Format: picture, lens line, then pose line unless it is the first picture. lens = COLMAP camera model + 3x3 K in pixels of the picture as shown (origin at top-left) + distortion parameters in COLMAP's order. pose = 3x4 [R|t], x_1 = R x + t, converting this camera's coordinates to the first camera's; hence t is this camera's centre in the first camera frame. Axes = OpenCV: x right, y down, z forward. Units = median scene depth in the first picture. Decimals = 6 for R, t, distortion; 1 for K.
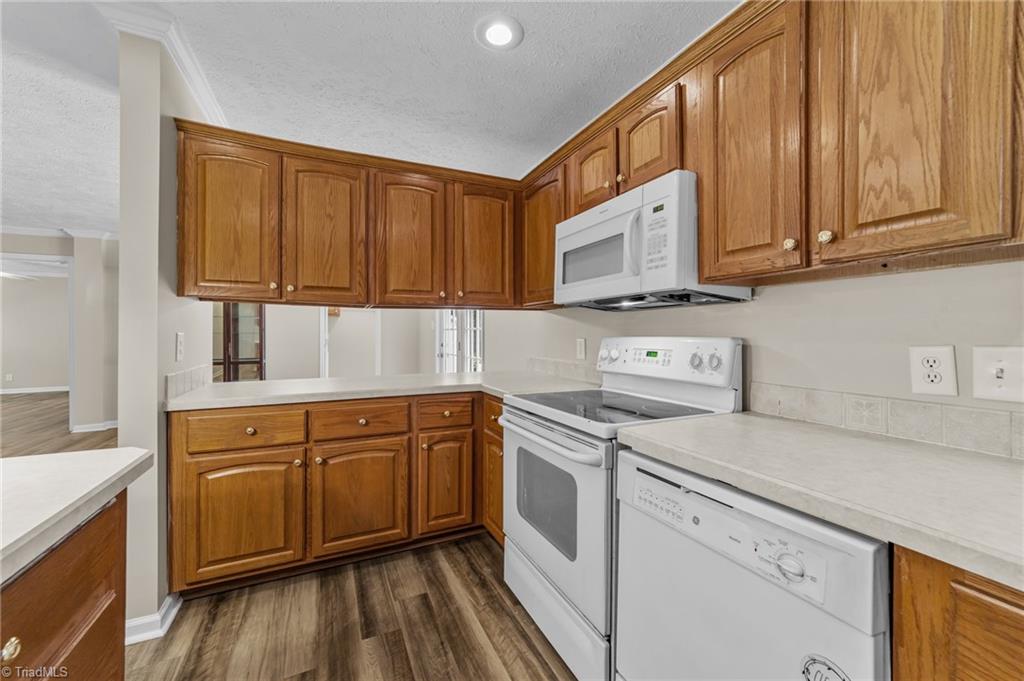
lens RADIAL K [[392.8, 0, 517.4], [0, 392.8, 338.2], [0, 0, 1]] dist [-0.009794, 0.001378]
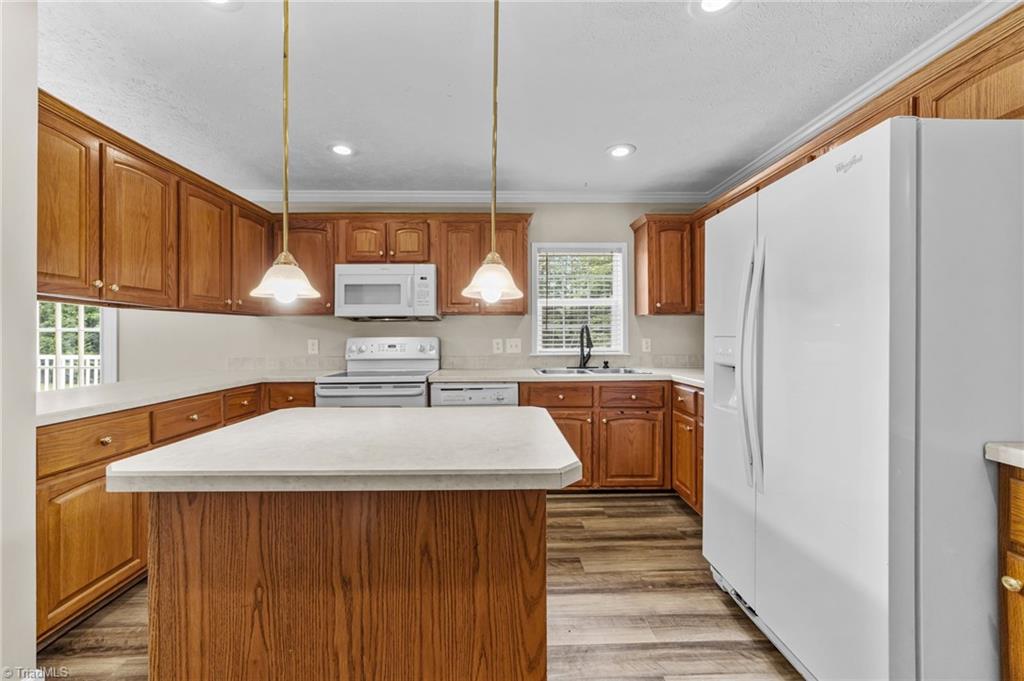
lens RADIAL K [[392.8, 0, 507.2], [0, 392.8, 337.7], [0, 0, 1]] dist [-0.009794, 0.001378]
pose [[0.411397, -0.007349, 0.911427, -1.198308], [0.014531, 0.999893, 0.001504, 0.004746], [-0.911340, 0.012625, 0.411460, -0.269753]]
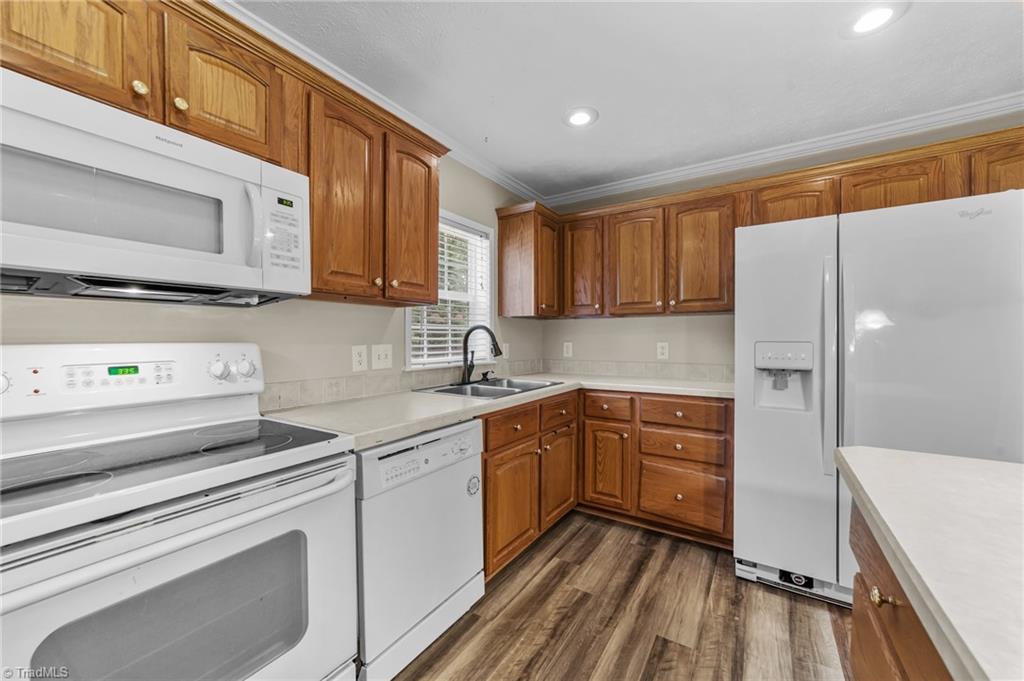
lens RADIAL K [[392.8, 0, 511.8], [0, 392.8, 342.0], [0, 0, 1]] dist [-0.009794, 0.001378]
pose [[-0.509795, -0.009883, 0.860239, -0.577250], [0.008394, 0.999829, 0.016462, -0.012297], [-0.860255, 0.015613, -0.509625, 0.836580]]
